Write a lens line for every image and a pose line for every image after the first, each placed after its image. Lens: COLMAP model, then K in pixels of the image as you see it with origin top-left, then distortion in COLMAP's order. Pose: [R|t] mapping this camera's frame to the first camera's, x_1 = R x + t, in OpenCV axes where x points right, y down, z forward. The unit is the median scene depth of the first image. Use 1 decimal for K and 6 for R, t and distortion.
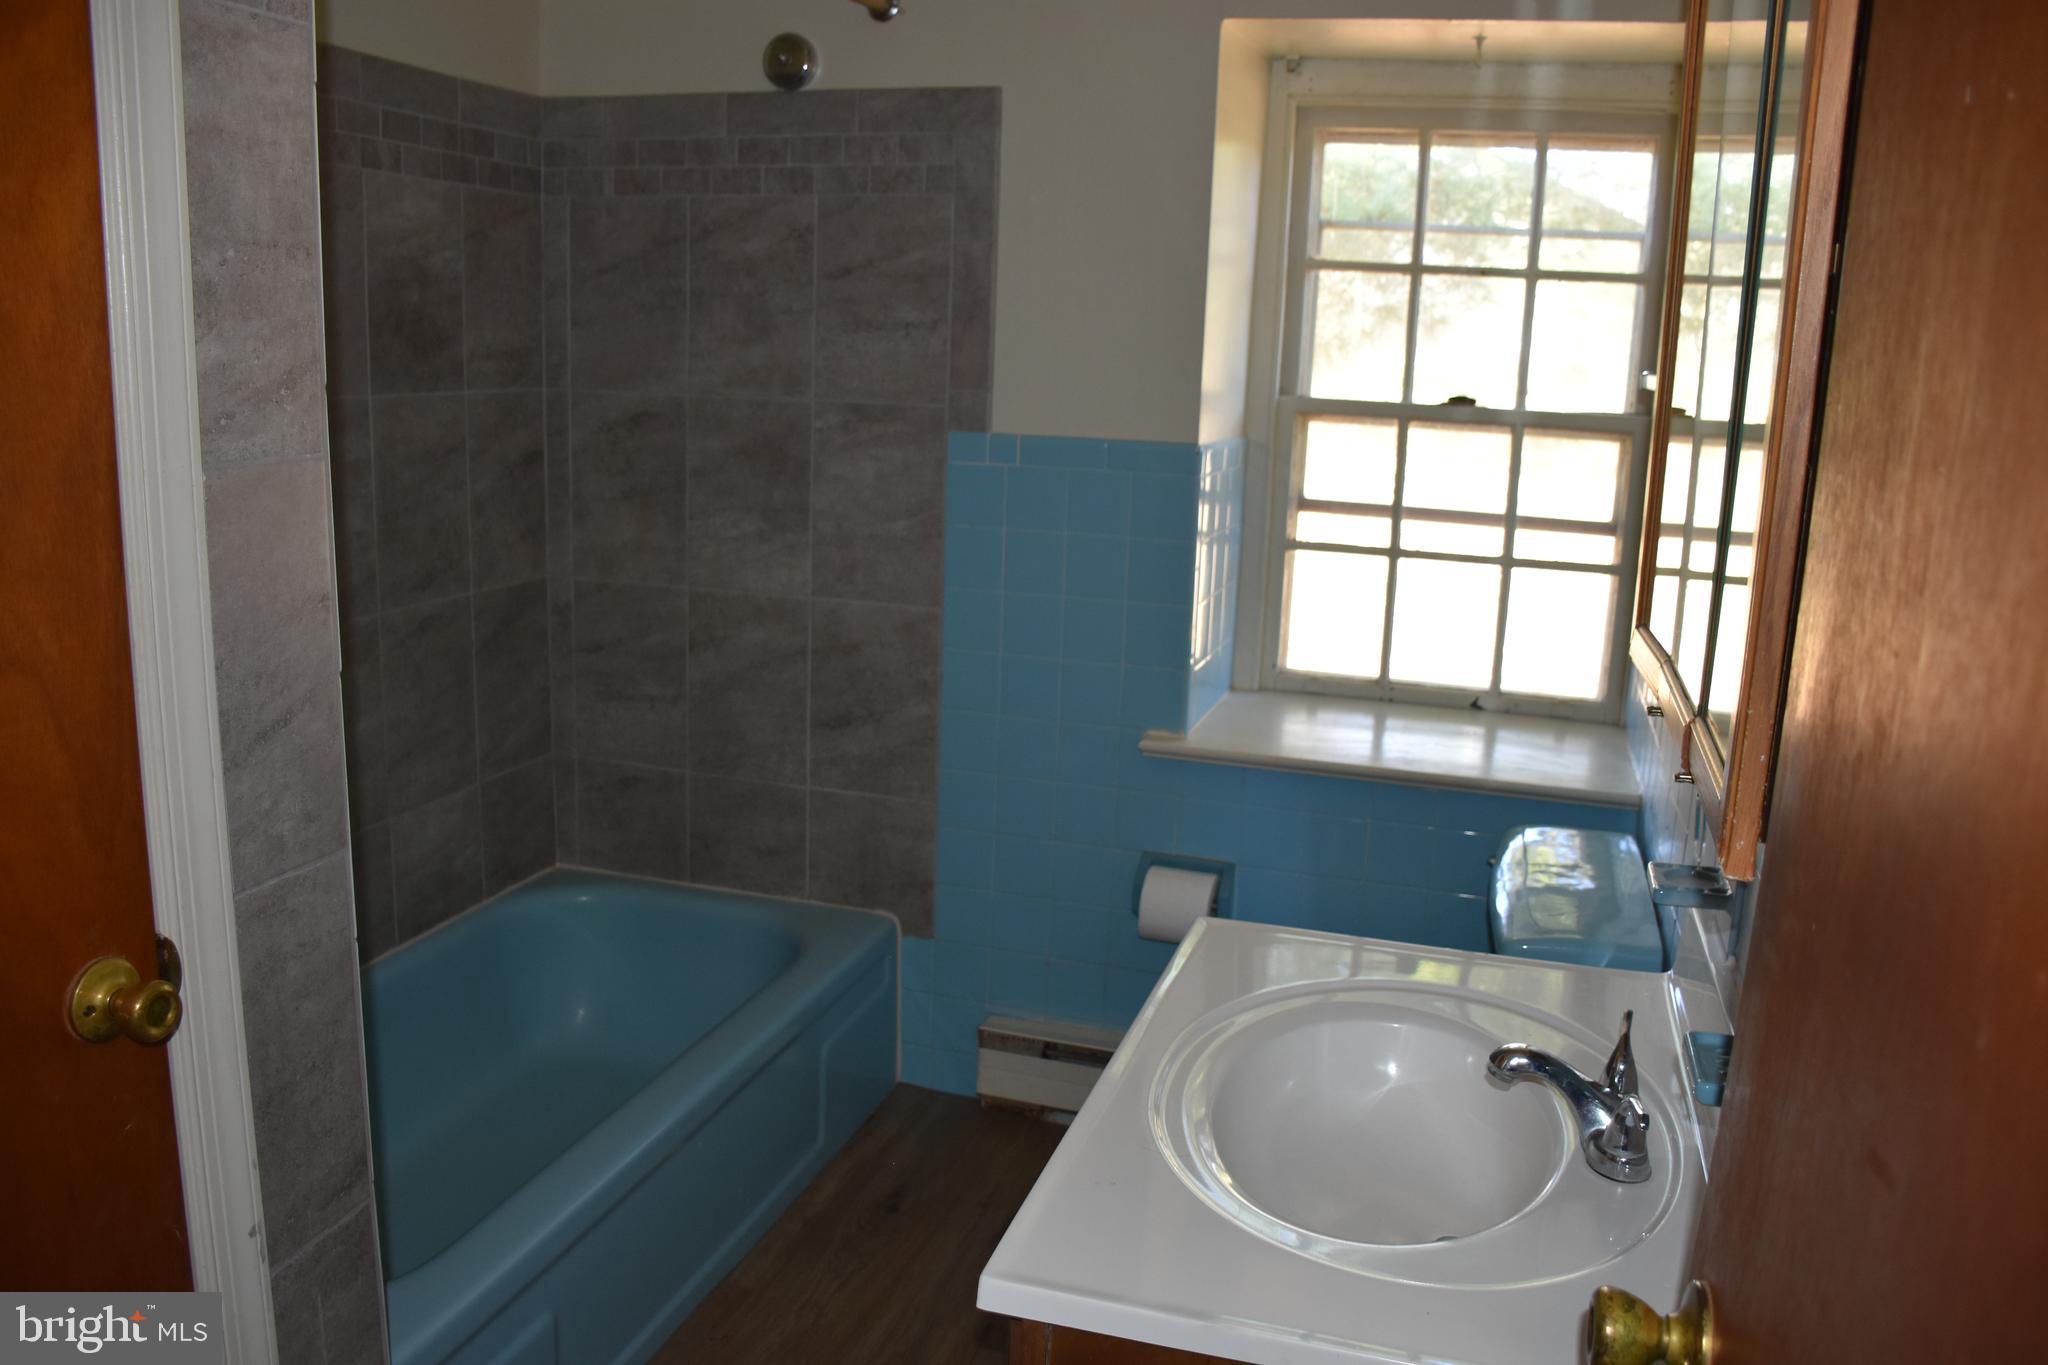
lens RADIAL K [[1592.5, 0, 1024.0], [0, 1592.5, 682.5], [0, 0, 1]] dist [-0.170324, 0.103537]
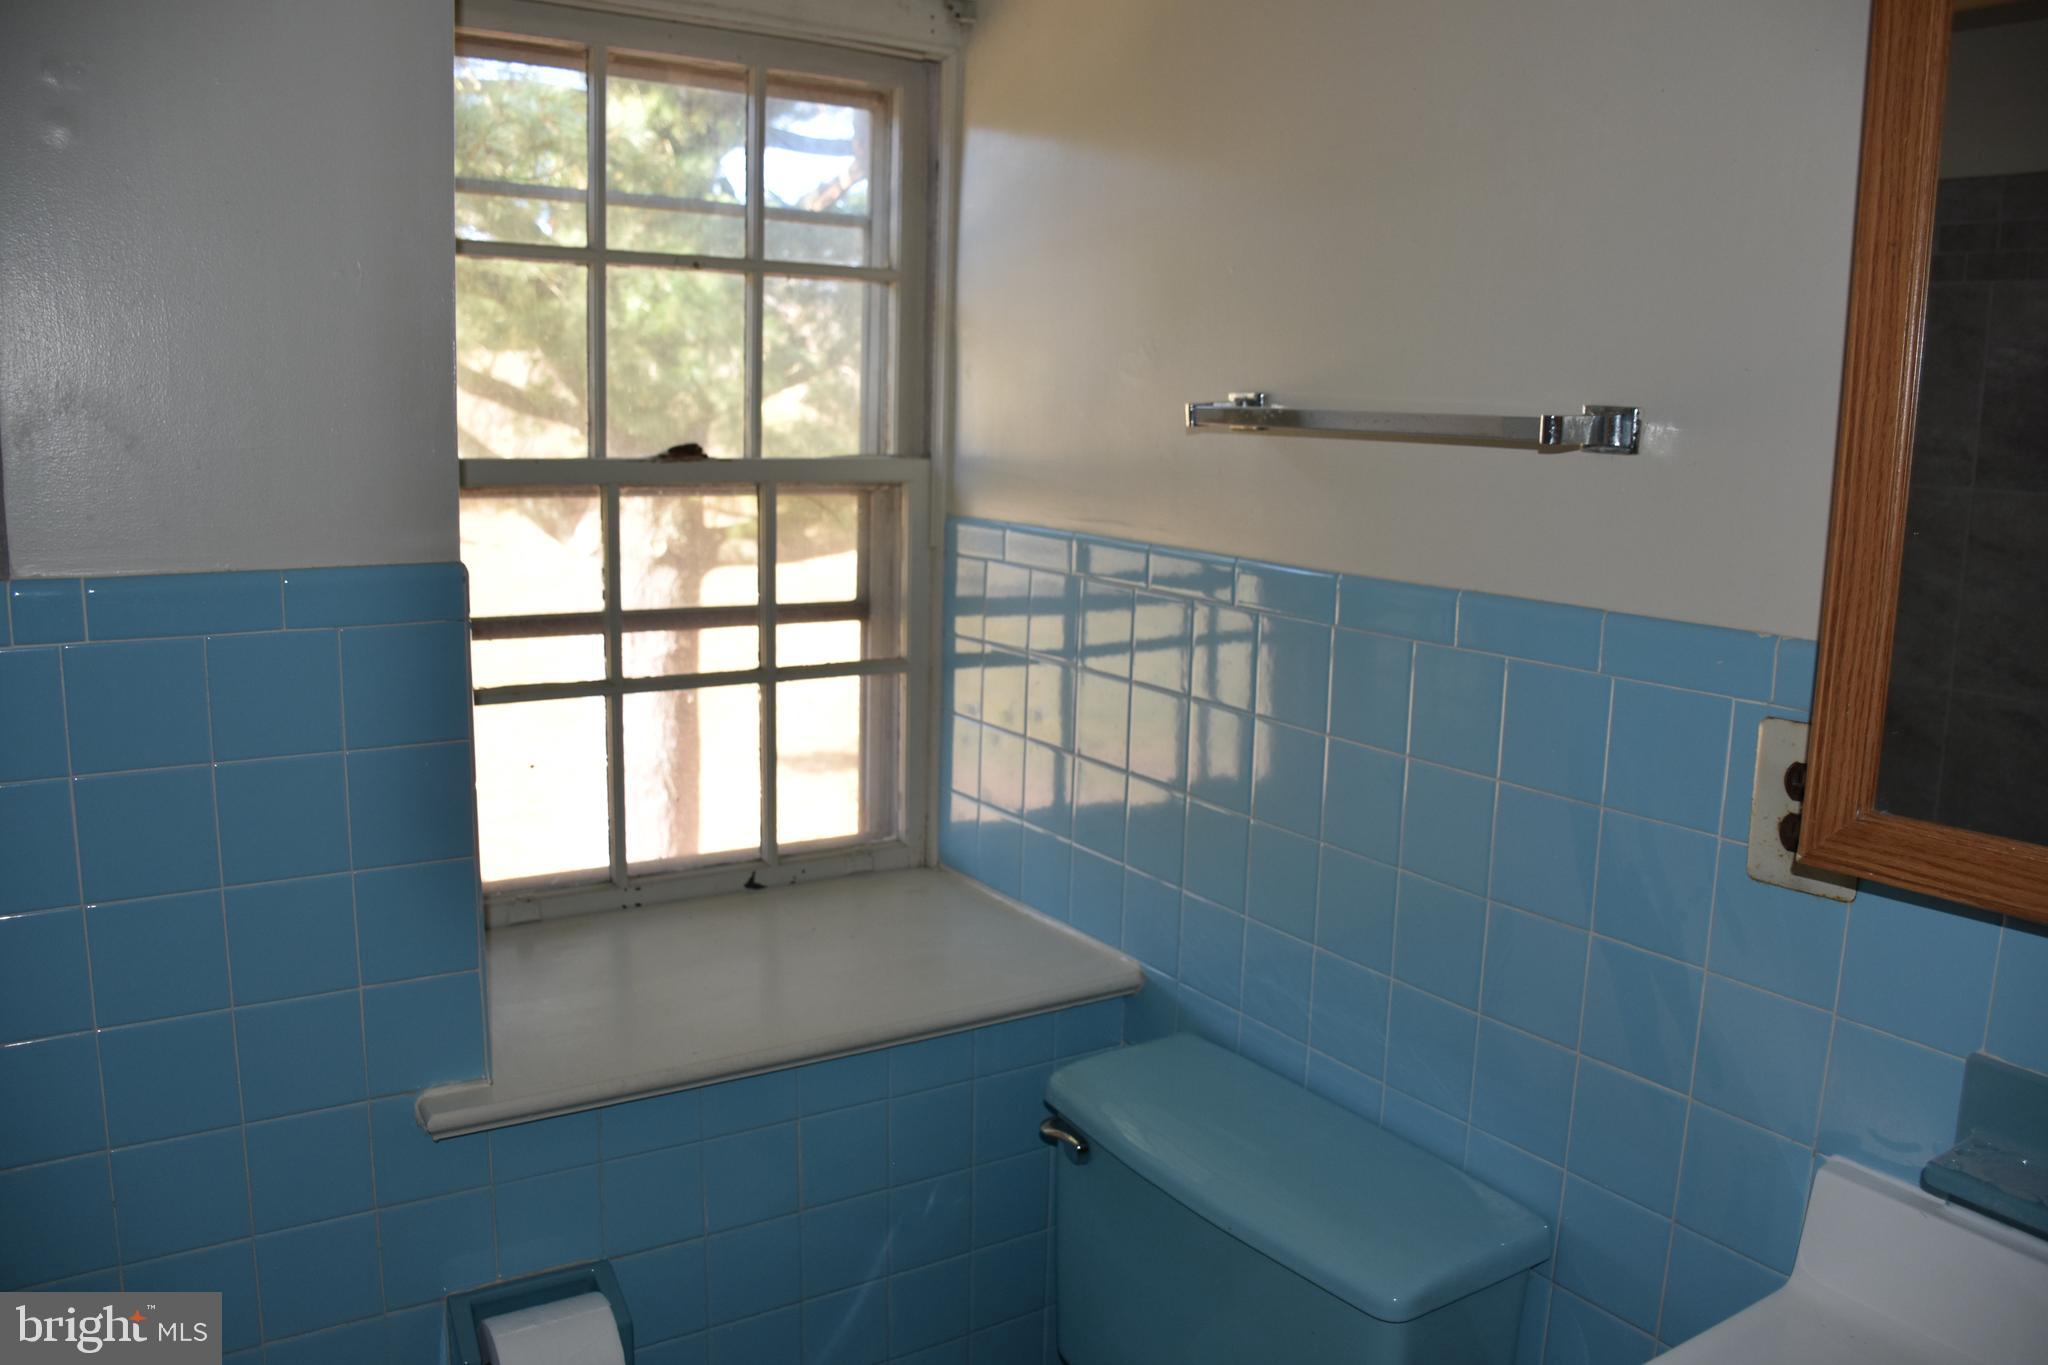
lens RADIAL K [[1592.5, 0, 1024.0], [0, 1592.5, 682.5], [0, 0, 1]] dist [-0.170324, 0.103537]
pose [[0.668299, -0.147046, 0.729214, -0.135820], [0.157806, 0.985982, 0.054200, -0.093521], [-0.726962, 0.078853, 0.682135, 0.430100]]
